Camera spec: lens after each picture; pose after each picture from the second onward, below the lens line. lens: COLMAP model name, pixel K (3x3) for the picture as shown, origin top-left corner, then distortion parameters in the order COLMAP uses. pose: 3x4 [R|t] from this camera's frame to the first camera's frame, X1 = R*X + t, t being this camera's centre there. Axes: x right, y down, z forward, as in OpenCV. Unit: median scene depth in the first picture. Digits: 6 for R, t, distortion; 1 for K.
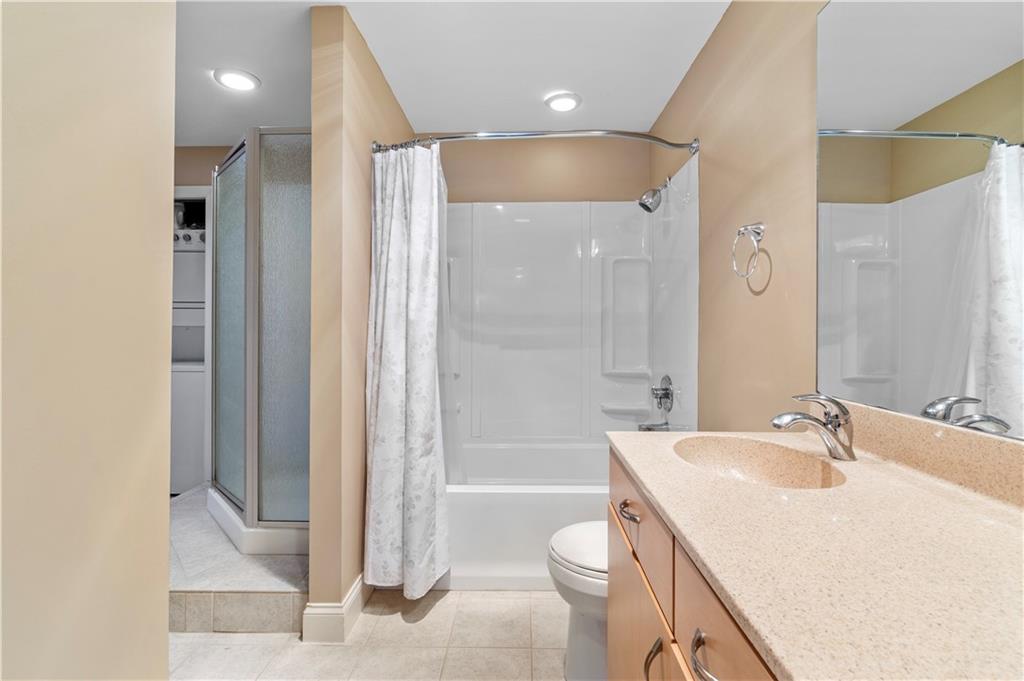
lens RADIAL K [[450.0, 0, 511.8], [0, 450.0, 325.1], [0, 0, 1]] dist [-0.005442, 0.000060]
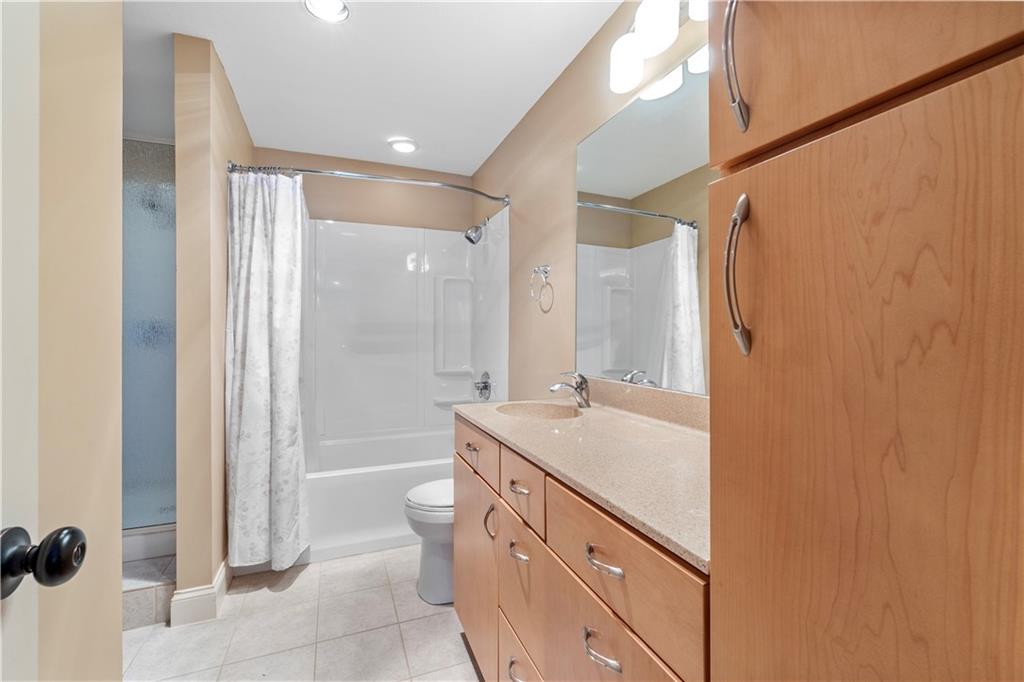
lens RADIAL K [[449.7, 0, 510.8], [0, 449.7, 335.2], [0, 0, 1]] dist [-0.004965, -0.000589]
pose [[0.919859, -0.002431, 0.392241, -0.123168], [-0.000182, 0.999978, 0.006626, -0.001774], [-0.392248, -0.006166, 0.919839, -0.275667]]
